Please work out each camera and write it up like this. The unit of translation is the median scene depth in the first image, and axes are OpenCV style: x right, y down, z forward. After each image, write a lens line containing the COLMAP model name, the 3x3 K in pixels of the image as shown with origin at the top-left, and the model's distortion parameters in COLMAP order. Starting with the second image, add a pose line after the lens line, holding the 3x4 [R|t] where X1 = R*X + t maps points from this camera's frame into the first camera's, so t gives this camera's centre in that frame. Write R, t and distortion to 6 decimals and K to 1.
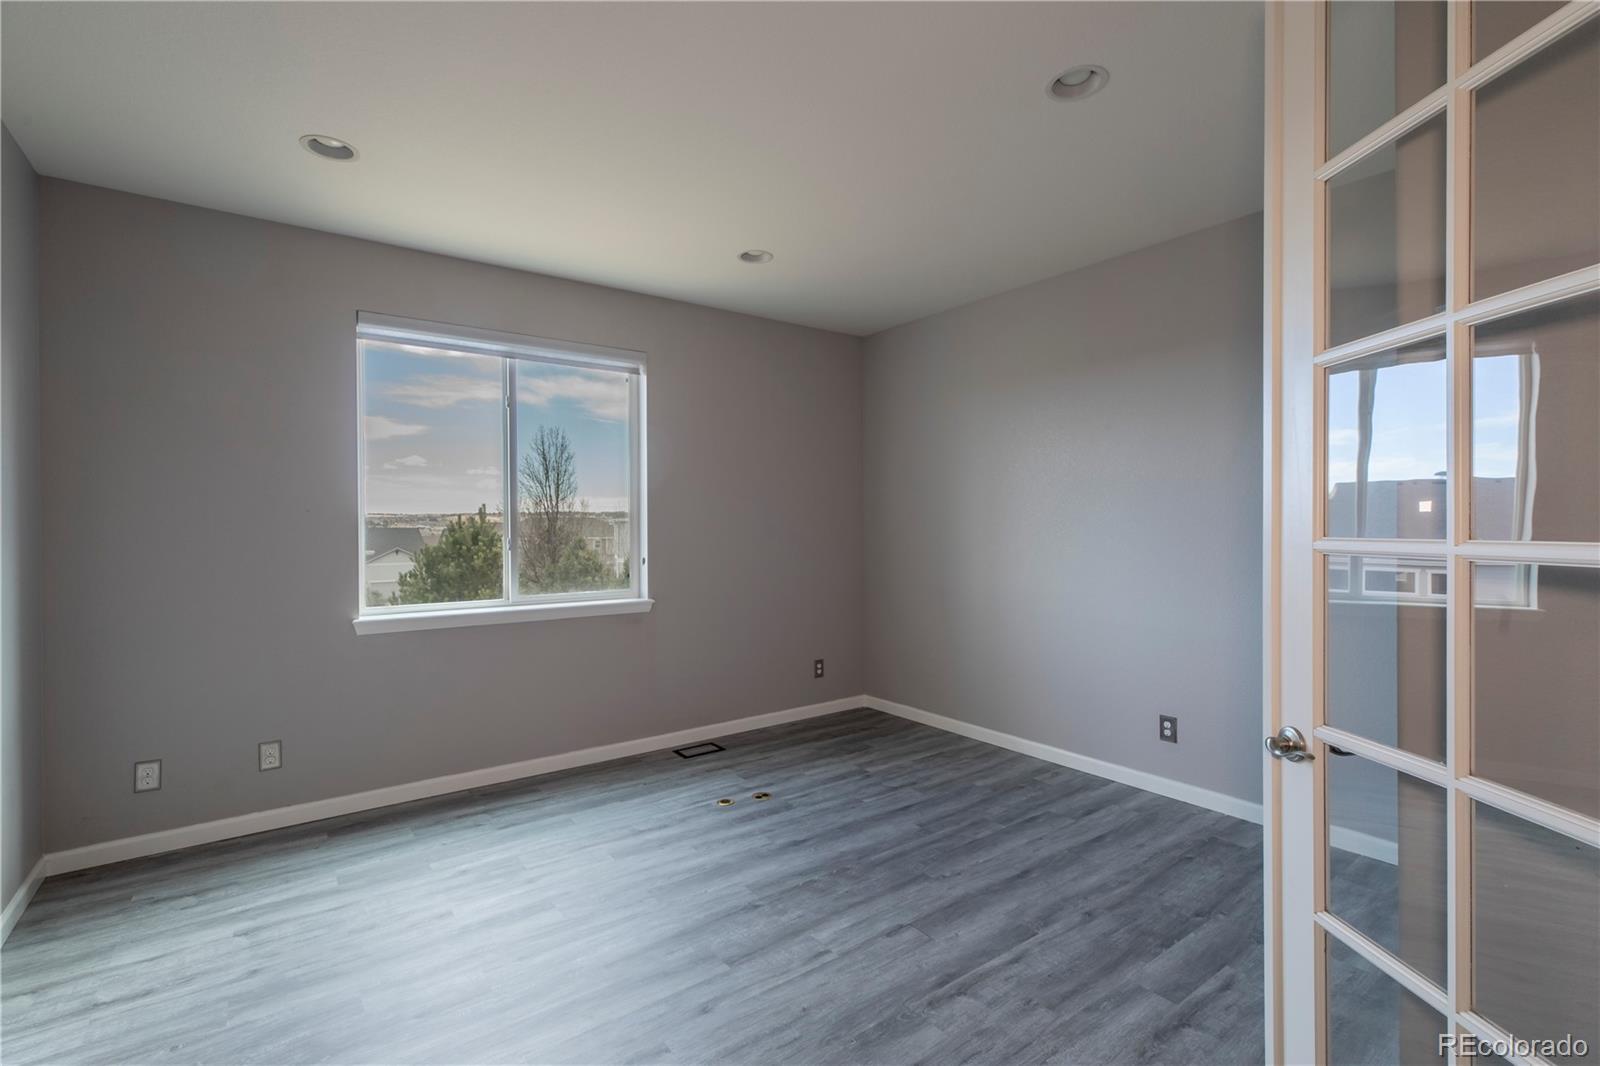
lens RADIAL K [[724.5, 0, 798.9], [0, 724.5, 529.5], [0, 0, 1]] dist [0.003070, 0.001065]
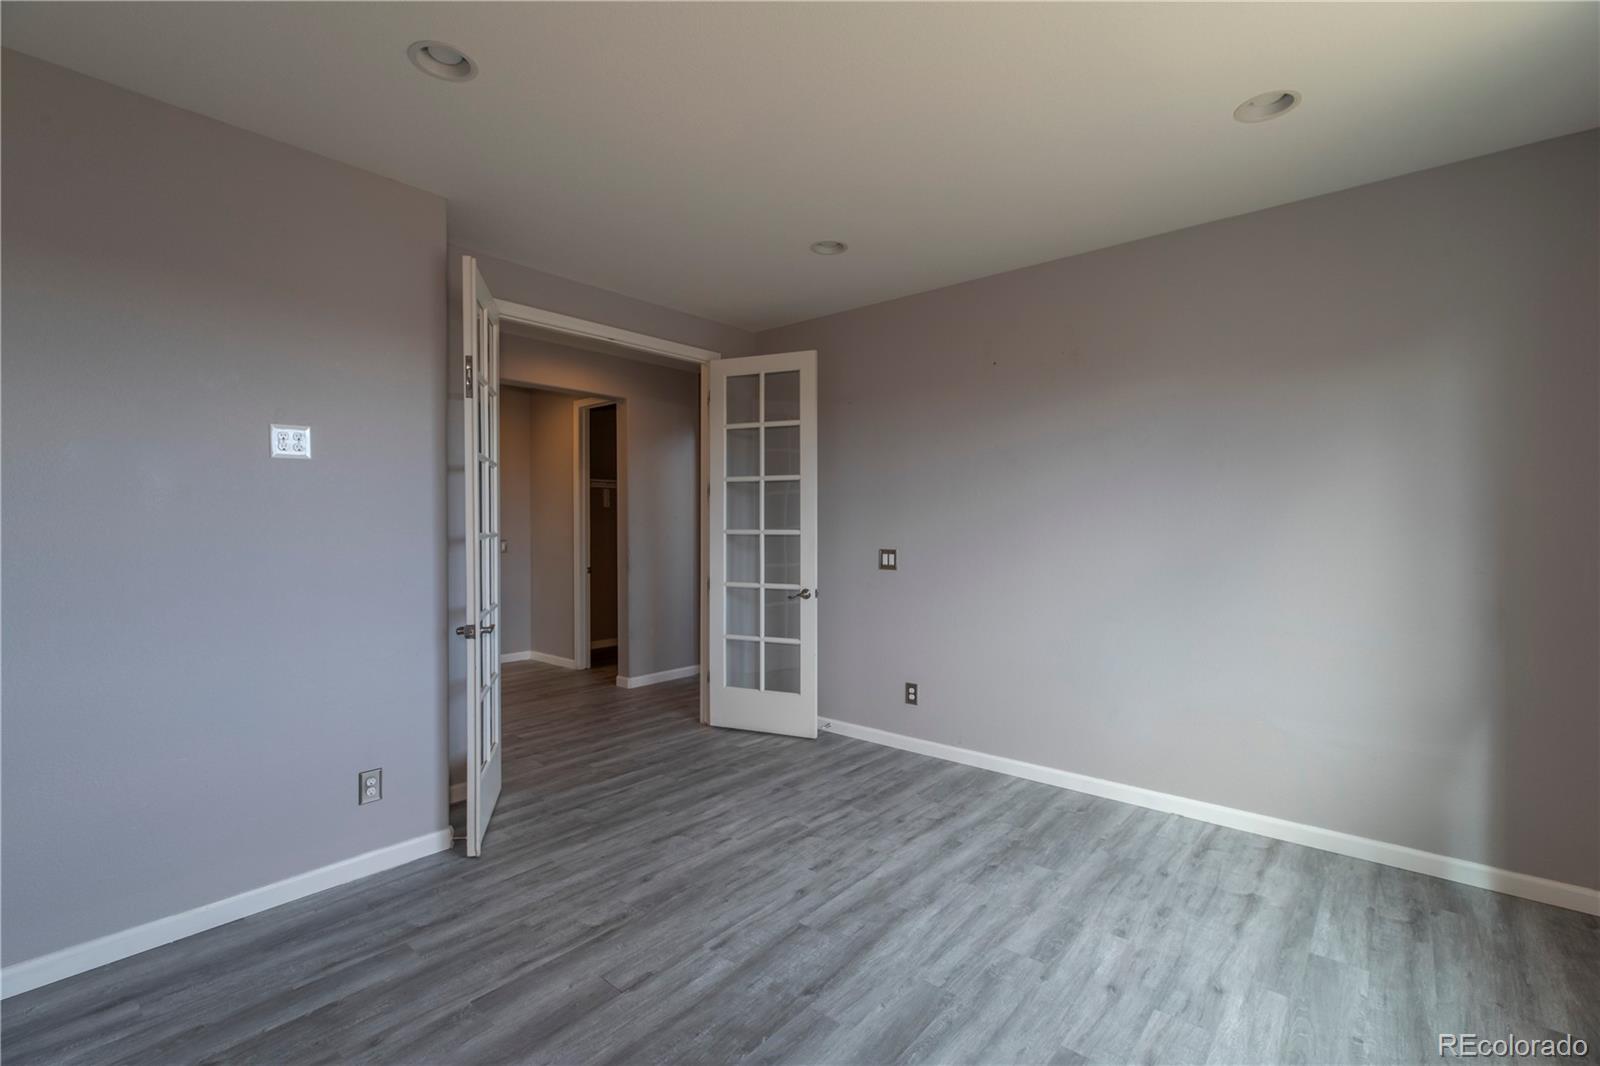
lens RADIAL K [[724.5, 0, 800.7], [0, 724.5, 529.4], [0, 0, 1]] dist [0.003070, 0.001065]
pose [[-0.974091, 0.008142, -0.226010, 0.142056], [0.004995, 0.999882, 0.014493, -0.014971], [0.226102, 0.012988, -0.974017, 1.961474]]
